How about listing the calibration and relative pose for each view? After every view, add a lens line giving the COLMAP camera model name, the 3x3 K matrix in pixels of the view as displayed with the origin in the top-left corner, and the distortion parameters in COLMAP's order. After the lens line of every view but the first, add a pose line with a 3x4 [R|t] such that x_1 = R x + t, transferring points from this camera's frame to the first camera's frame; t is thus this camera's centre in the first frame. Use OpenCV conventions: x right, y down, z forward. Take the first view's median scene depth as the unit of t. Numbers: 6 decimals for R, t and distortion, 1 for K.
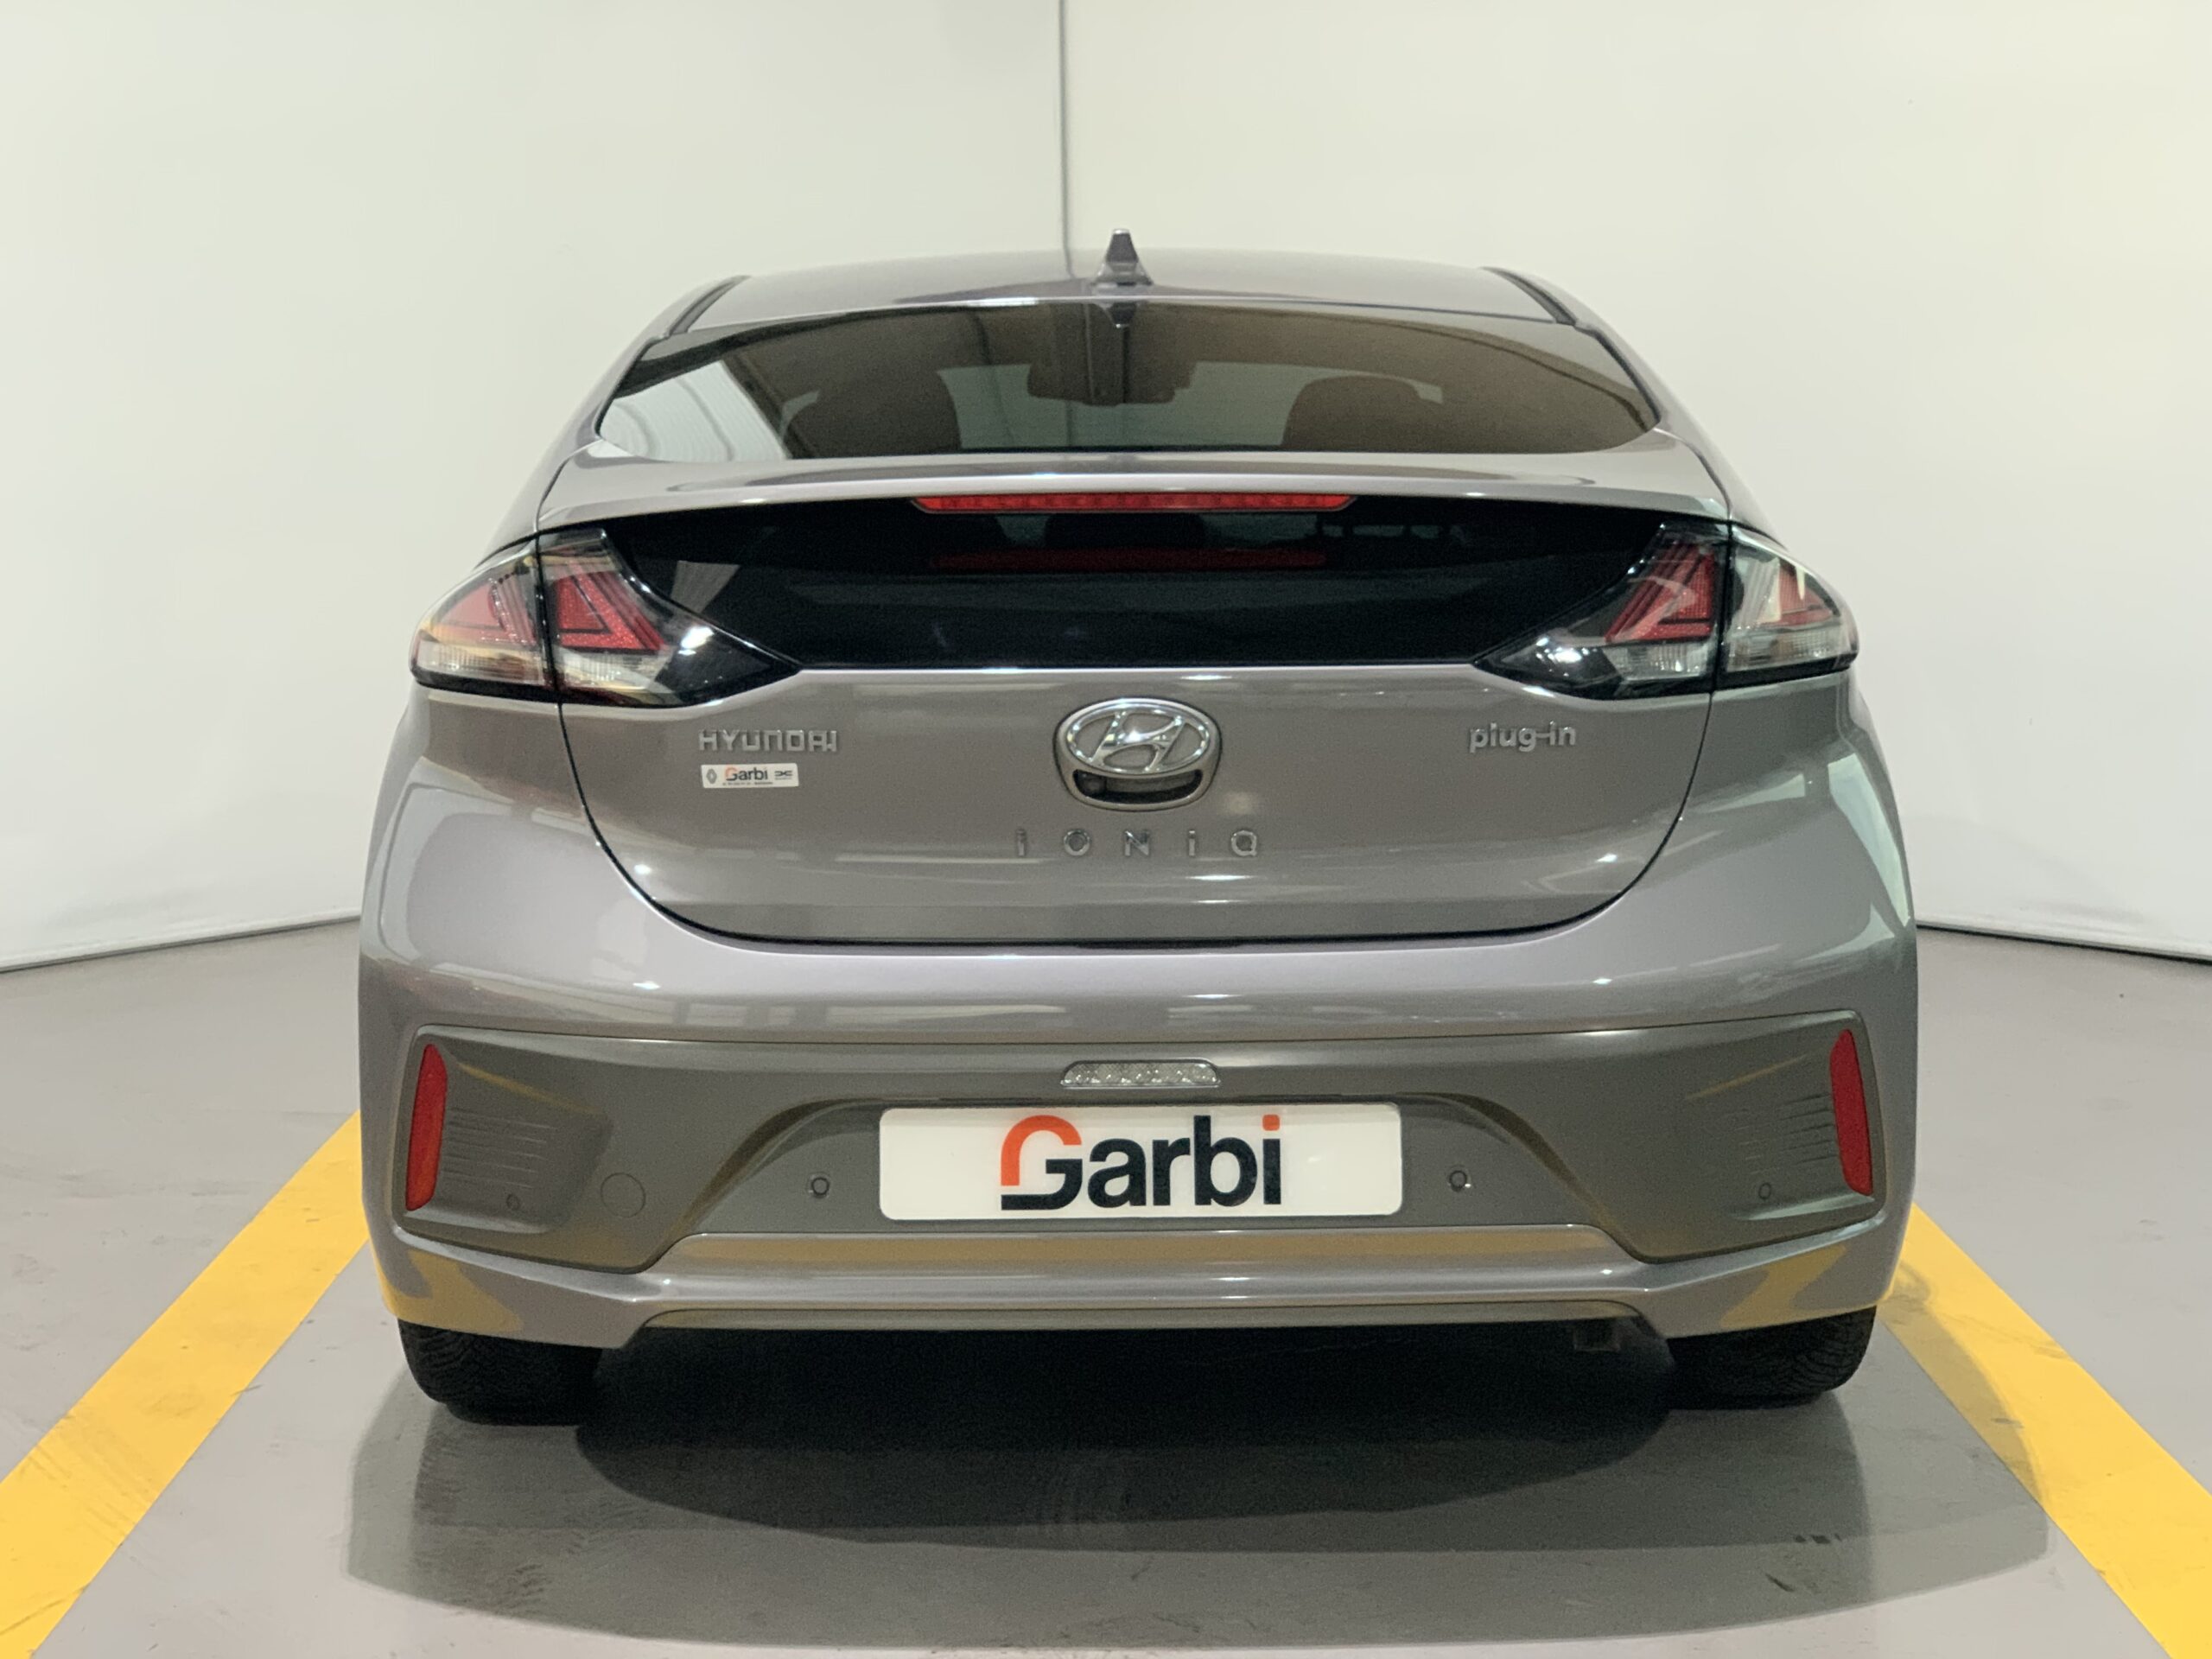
lens RADIAL K [[3369.4, 0, 1106.0], [0, 3369.4, 829.5], [0, 0, 1]] dist [0.006538, 0.014524]
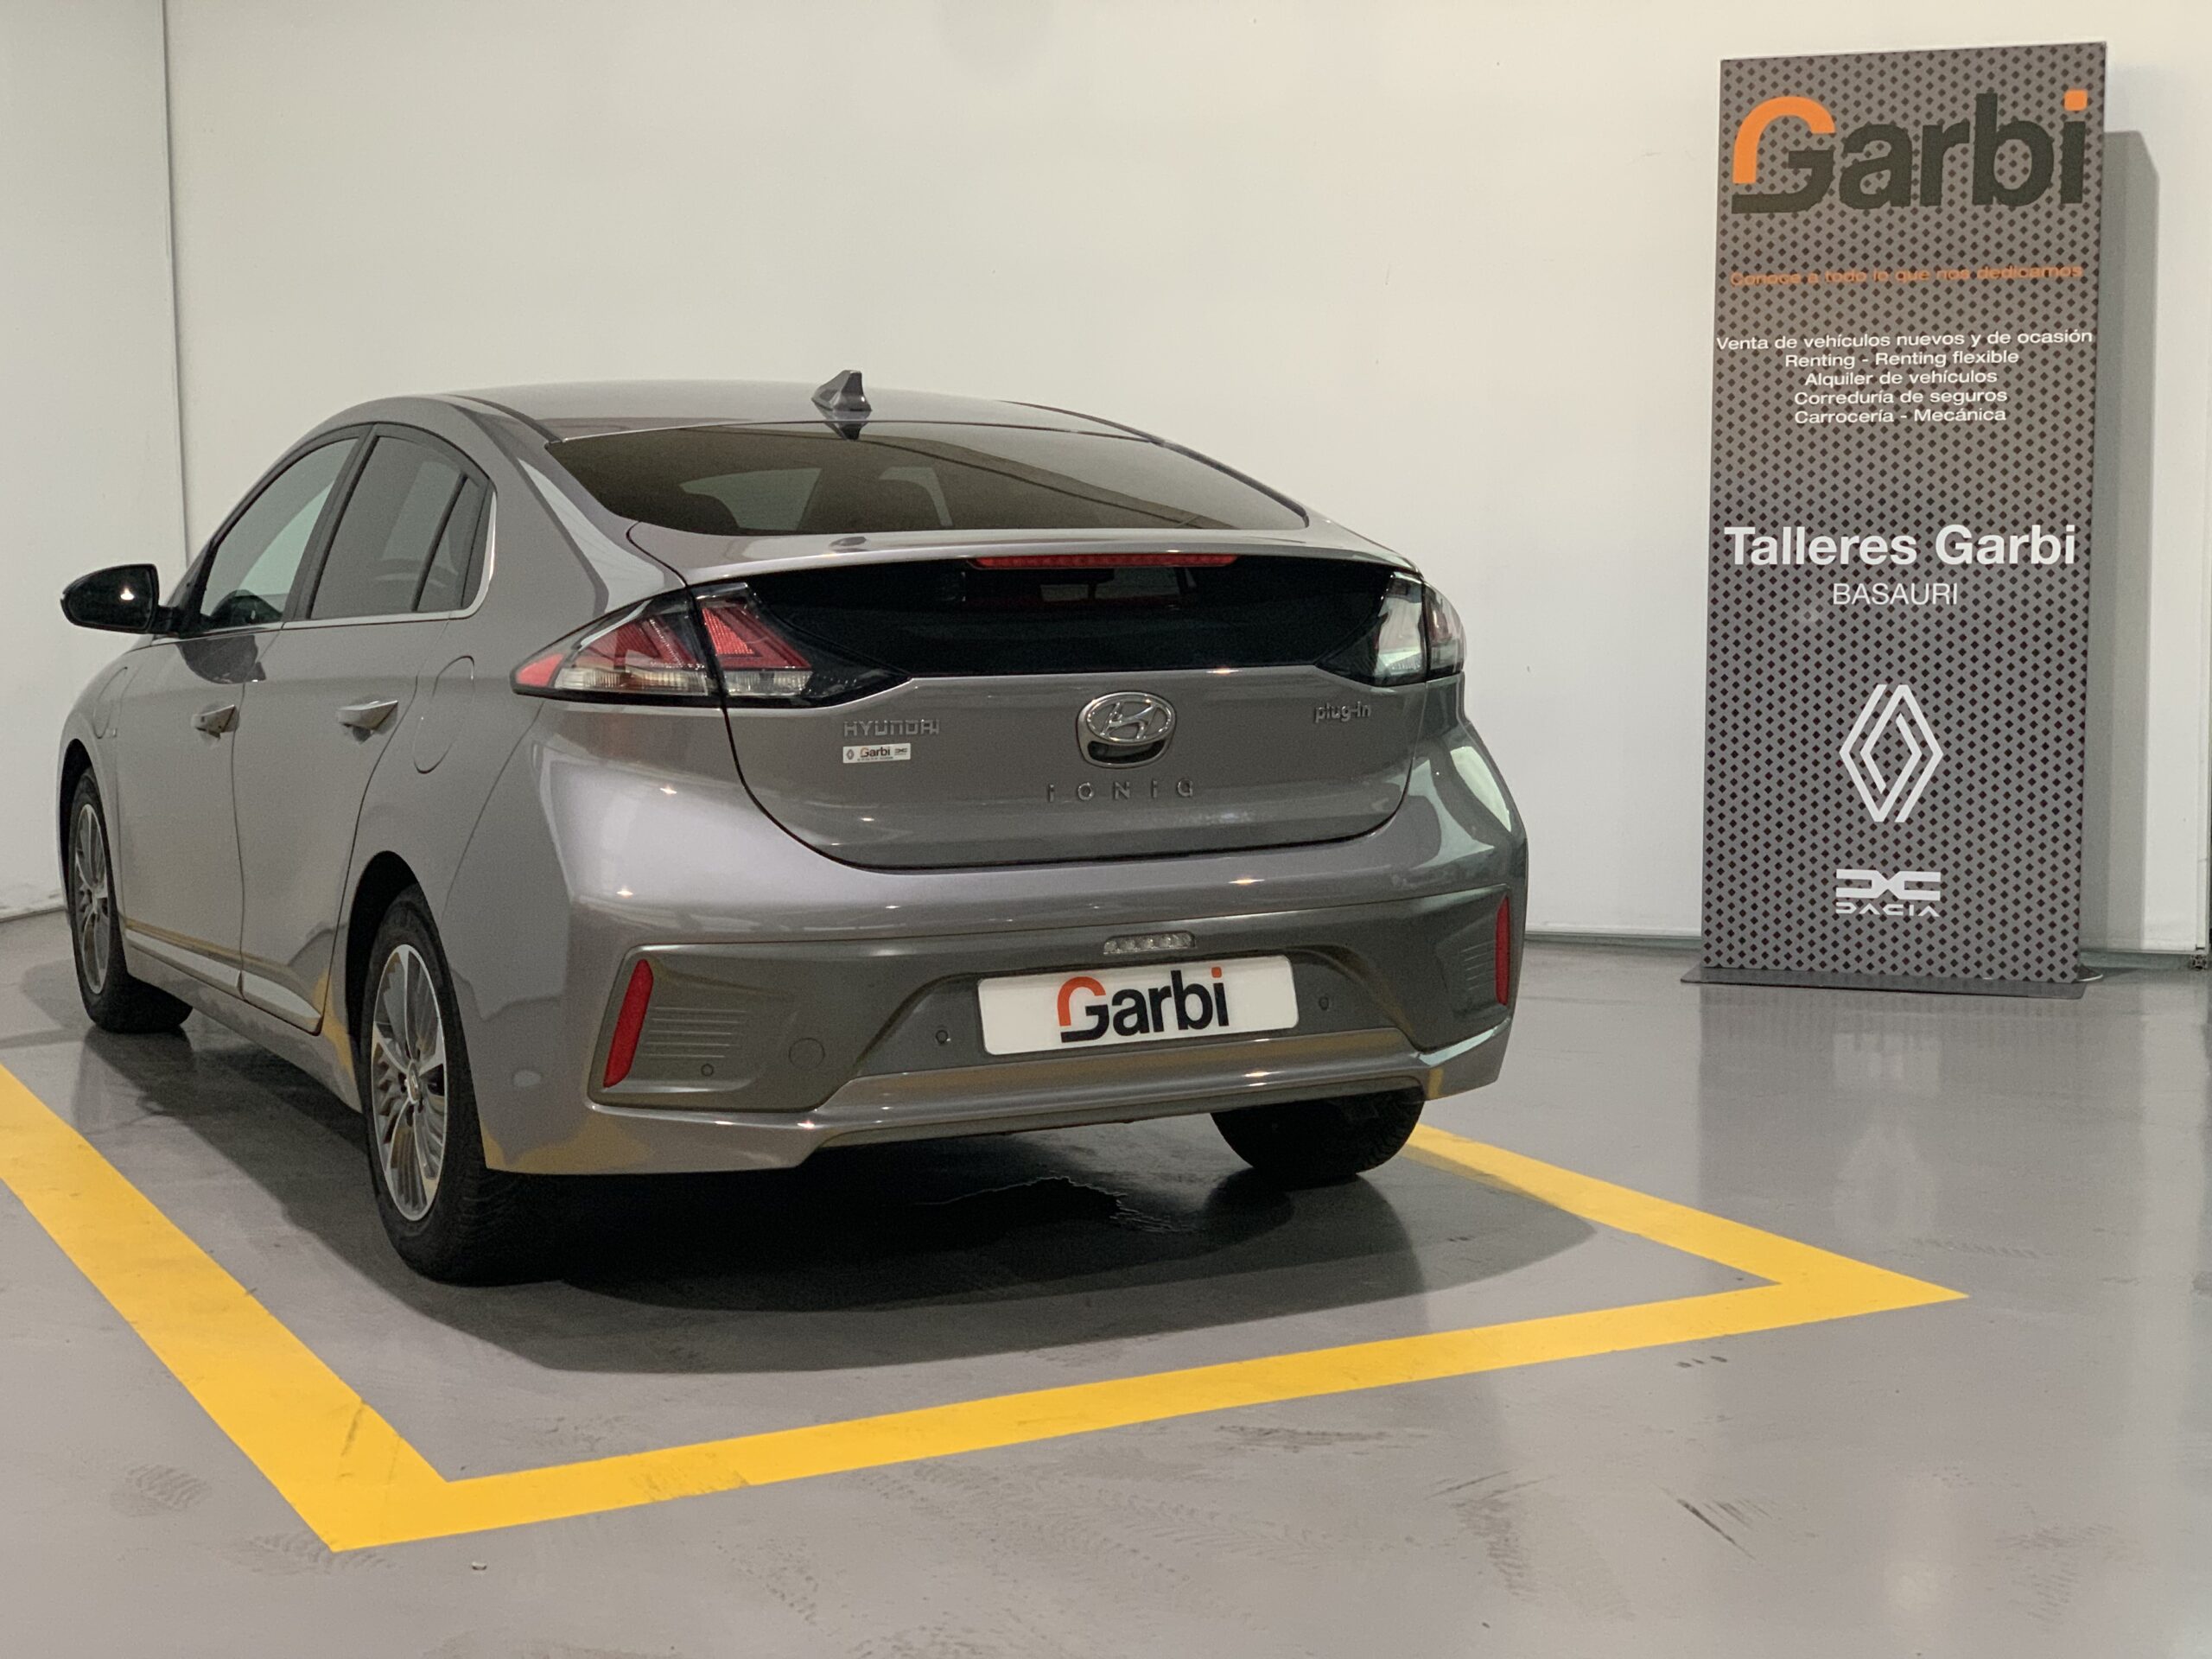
lens RADIAL K [[3369.4, 0, 1106.0], [0, 3369.4, 829.5], [0, 0, 1]] dist [0.006538, 0.014524]
pose [[0.886436, -0.040028, 0.461117, -0.684659], [0.056718, 0.998139, -0.022387, 0.054239], [-0.459363, 0.045998, 0.887057, -0.312466]]
